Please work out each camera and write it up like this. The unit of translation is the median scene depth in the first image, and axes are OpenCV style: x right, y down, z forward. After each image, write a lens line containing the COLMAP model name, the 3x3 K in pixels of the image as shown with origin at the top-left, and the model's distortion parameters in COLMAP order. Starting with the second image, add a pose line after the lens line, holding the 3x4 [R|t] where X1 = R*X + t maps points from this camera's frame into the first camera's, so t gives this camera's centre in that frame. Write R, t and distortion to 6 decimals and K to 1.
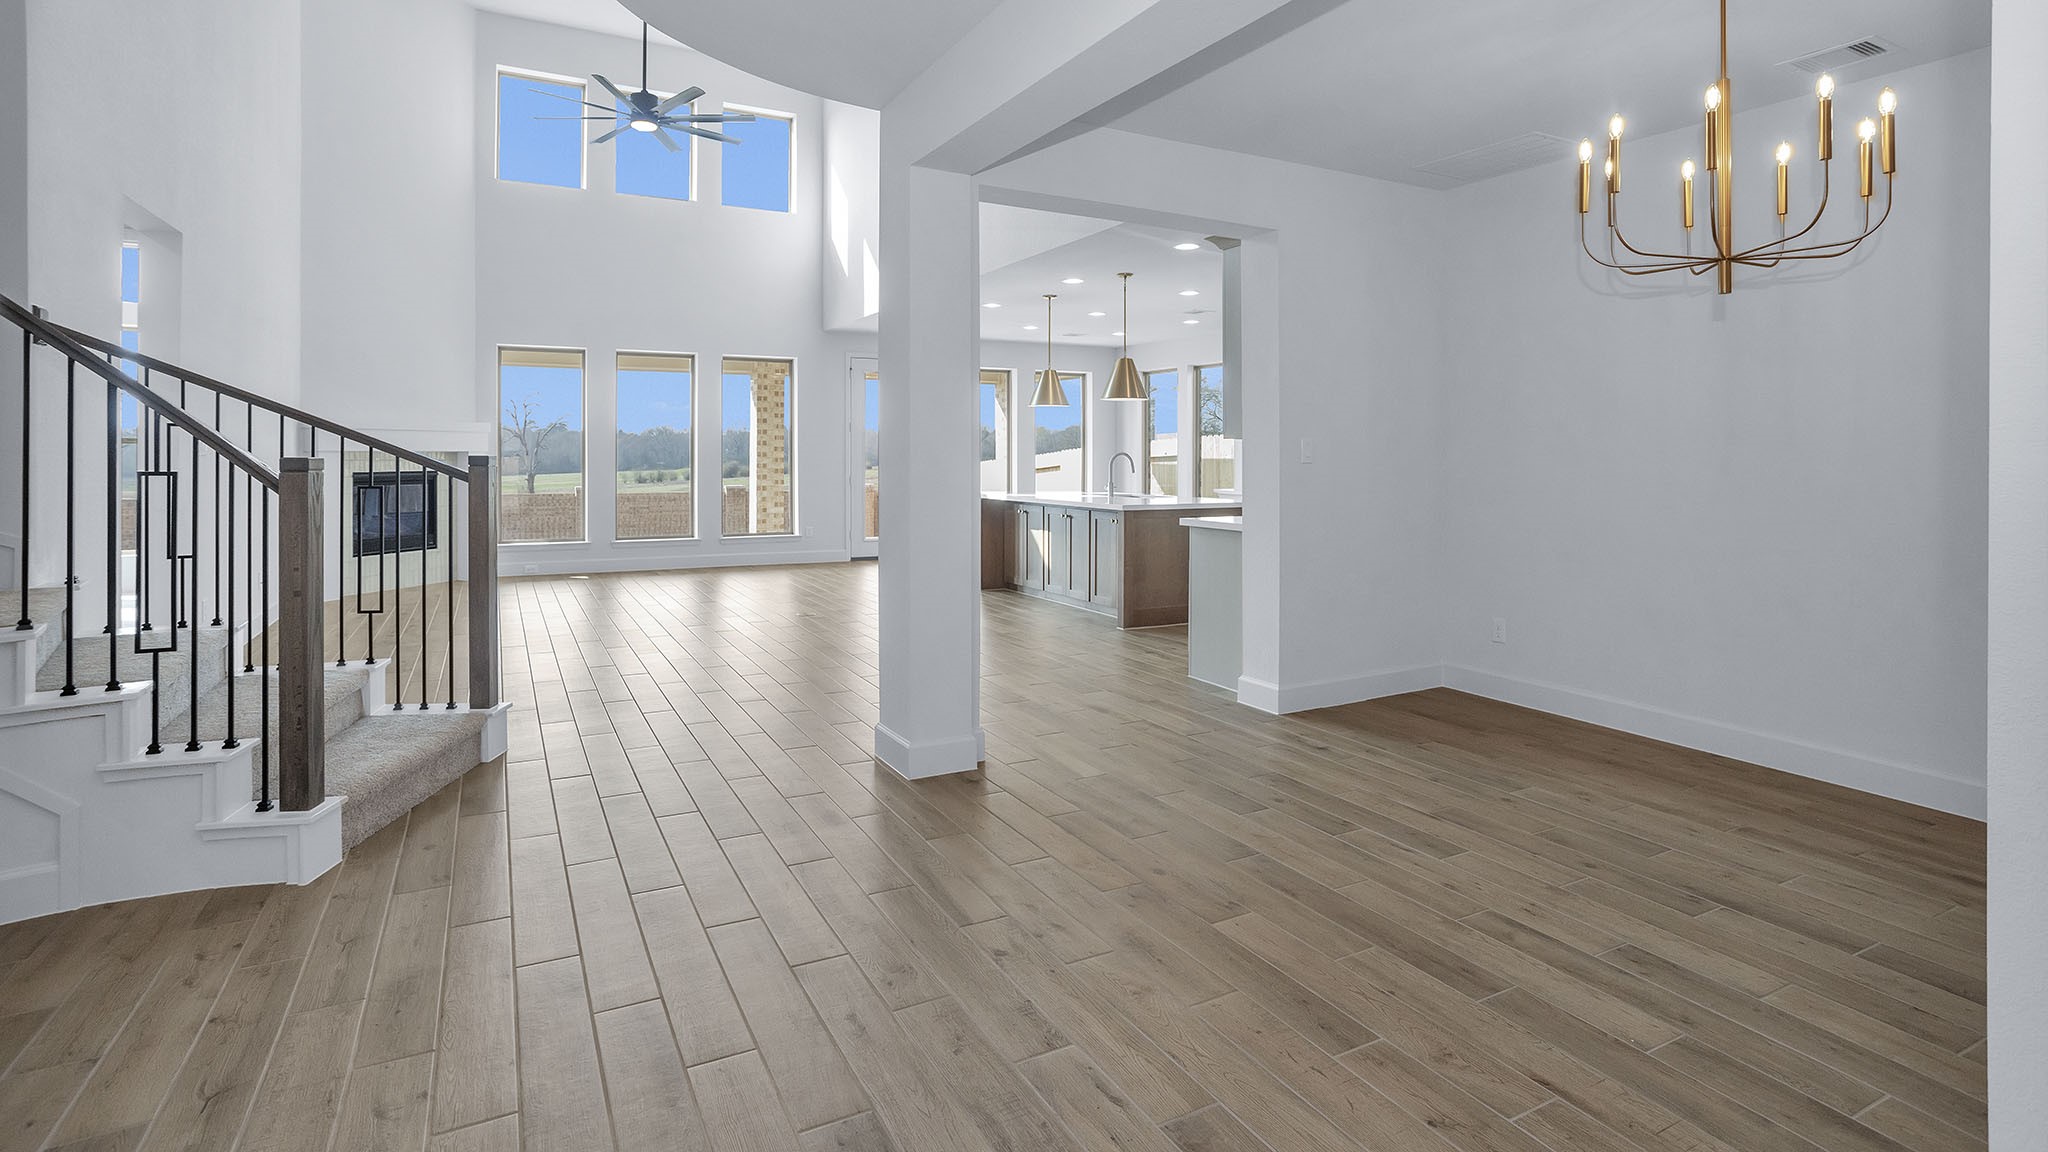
lens RADIAL K [[982.6, 0, 995.2], [0, 982.6, 466.2], [0, 0, 1]] dist [-0.030666, 0.009337]
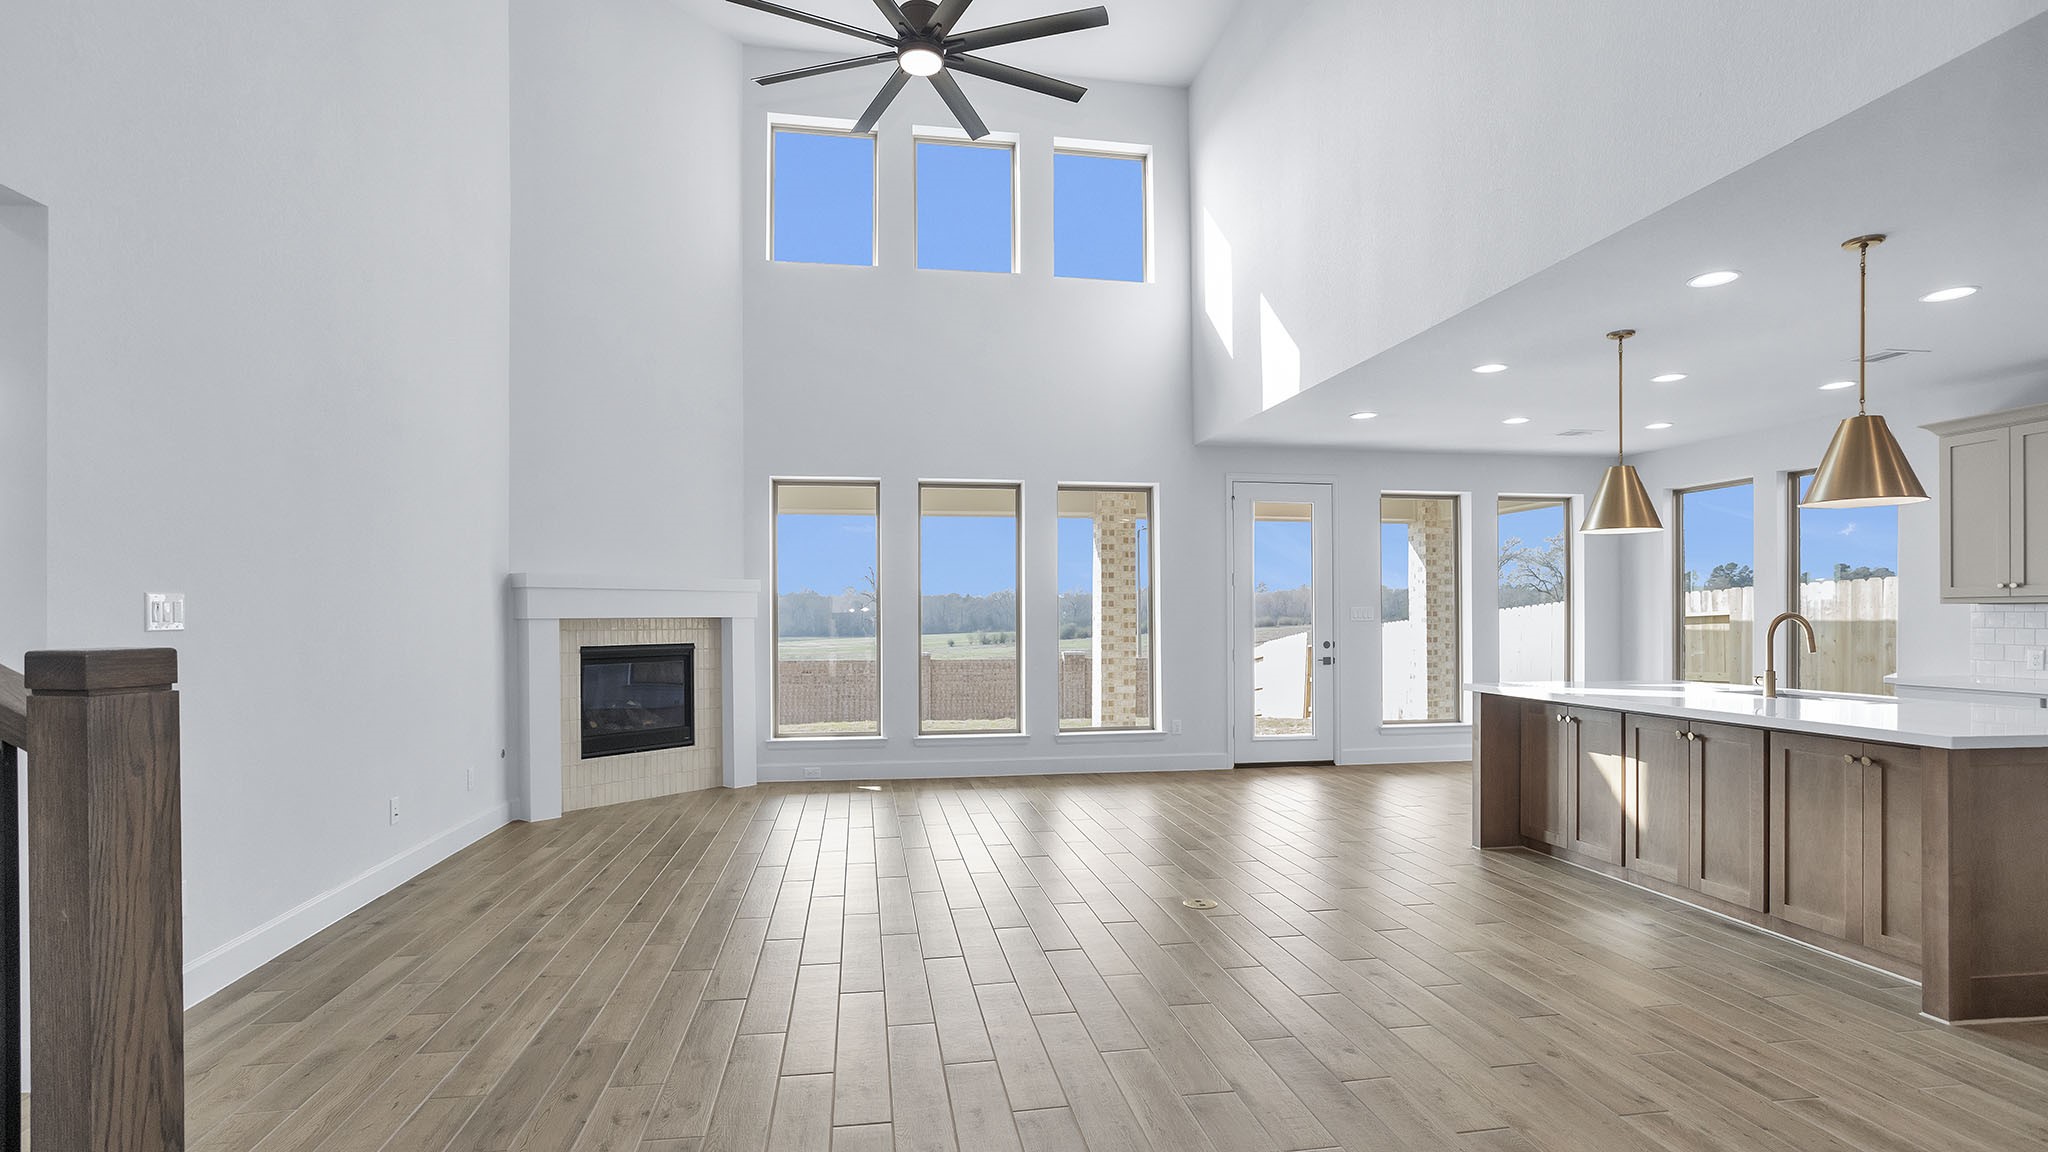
lens RADIAL K [[979.2, 0, 1015.6], [0, 979.2, 616.9], [0, 0, 1]] dist [-0.038134, 0.017258]
pose [[0.949562, -0.006919, -0.313504, -0.078525], [0.003765, 0.999936, -0.010666, -0.006254], [0.313558, 0.008947, 0.949527, 0.293864]]
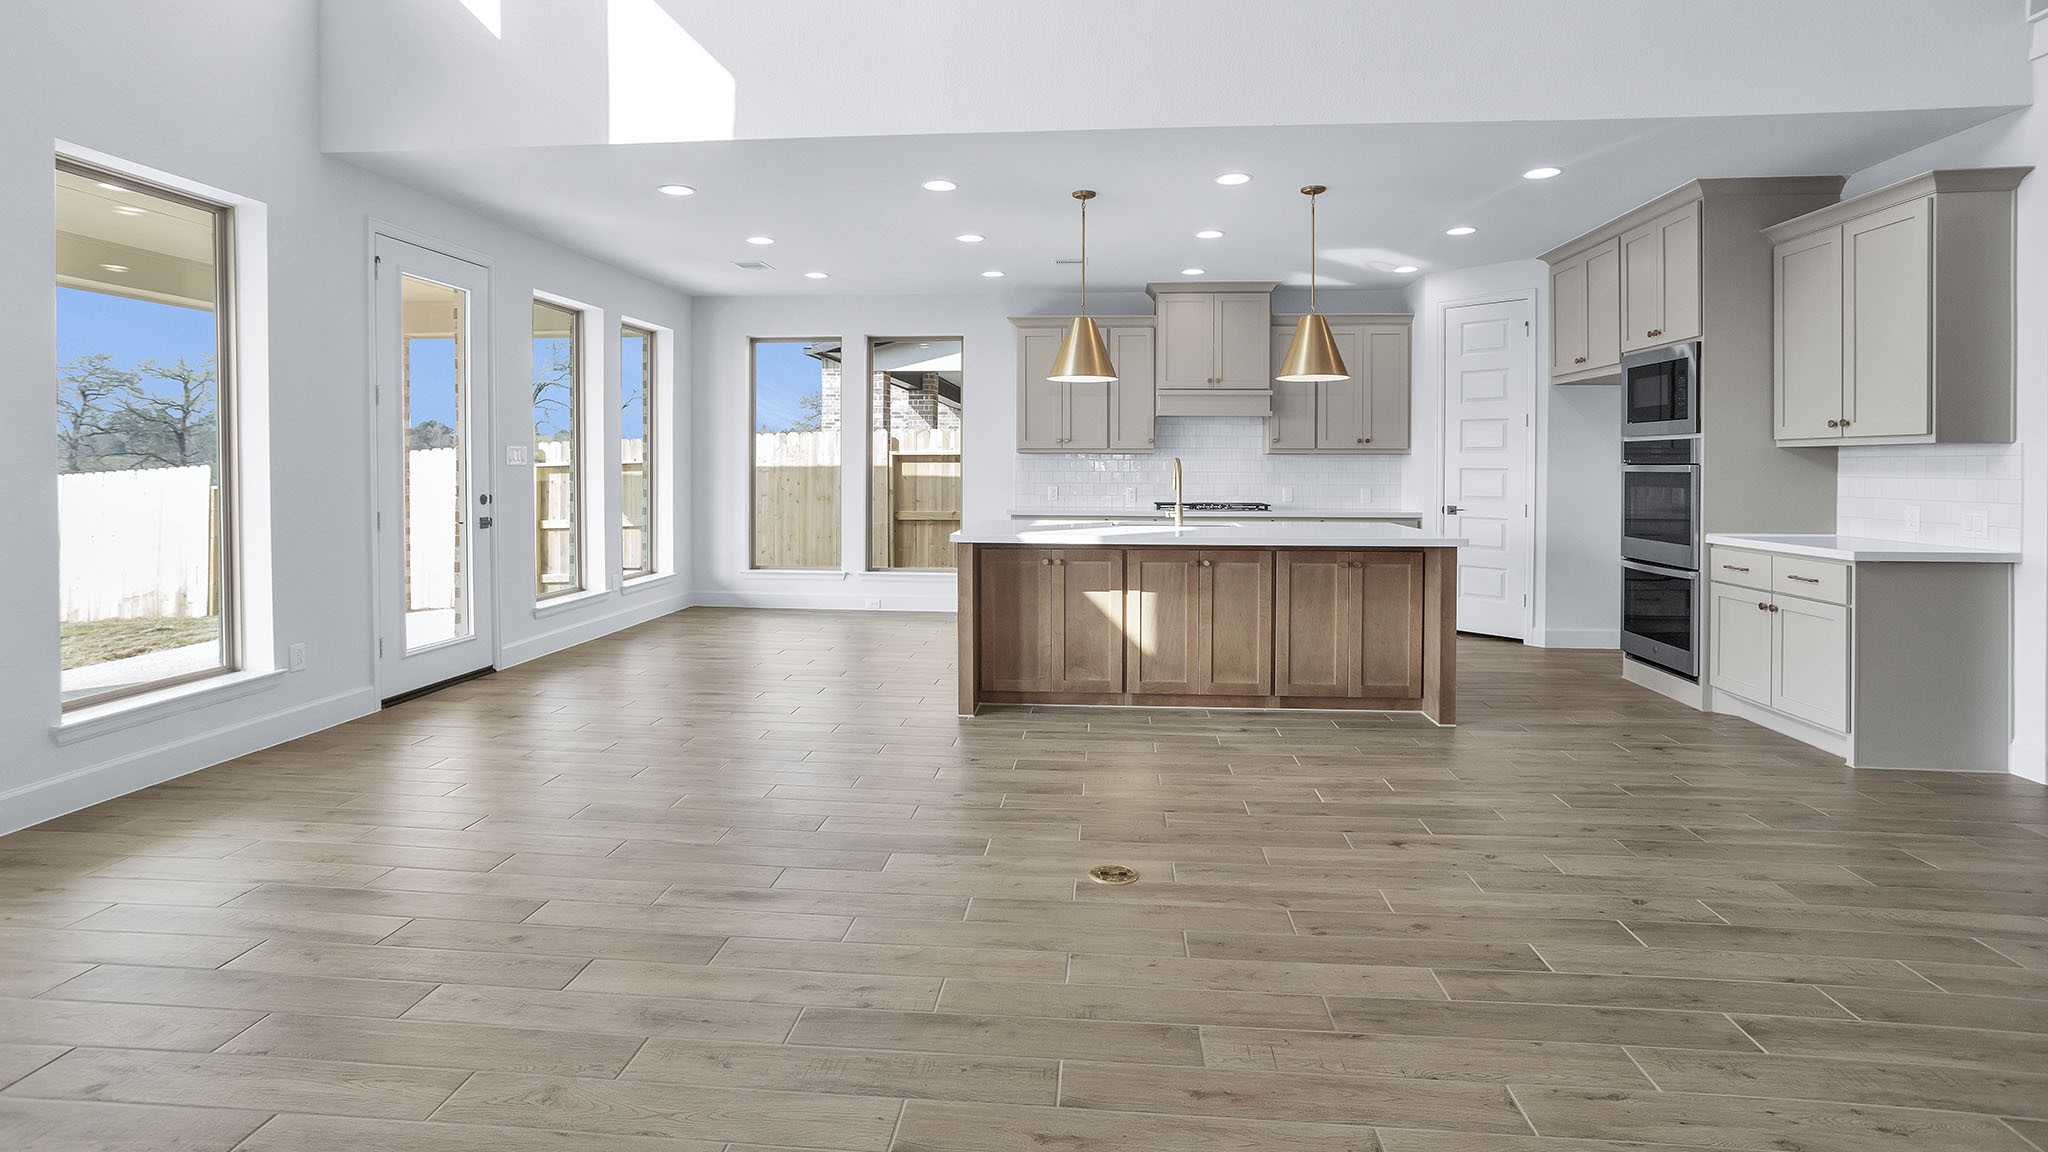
lens RADIAL K [[982.6, 0, 1030.9], [0, 982.6, 469.8], [0, 0, 1]] dist [-0.030666, 0.009337]
pose [[0.530944, -0.006770, 0.847380, -0.368589], [0.006847, 0.999970, 0.003699, -0.007554], [-0.847379, 0.003838, 0.530974, 0.563180]]
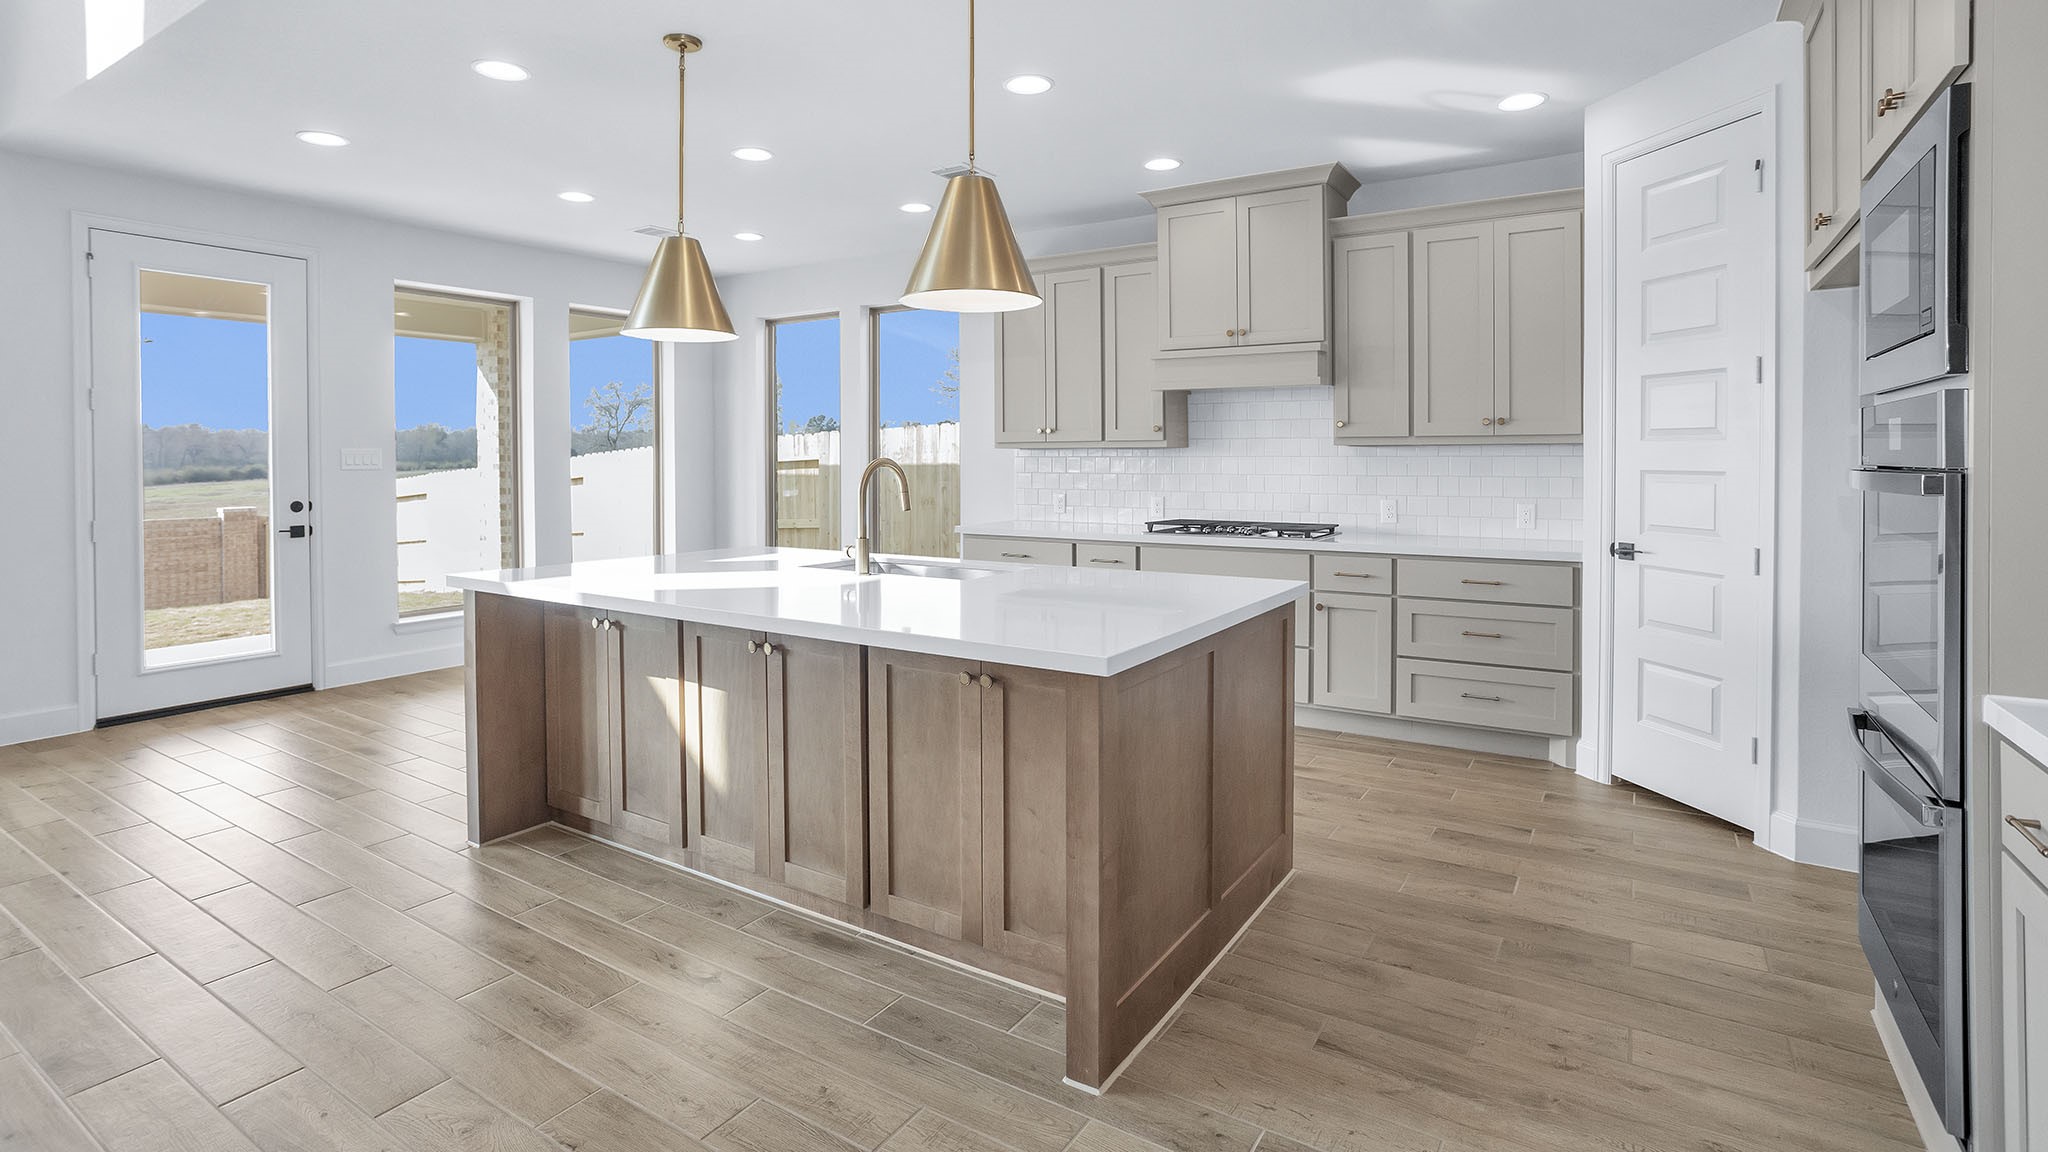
lens RADIAL K [[982.6, 0, 1026.6], [0, 982.6, 469.8], [0, 0, 1]] dist [-0.030666, 0.009337]
pose [[0.864650, -0.013786, 0.502186, -0.014525], [0.011887, 0.999905, 0.006983, -0.009356], [-0.502235, -0.000068, 0.864731, 0.484889]]
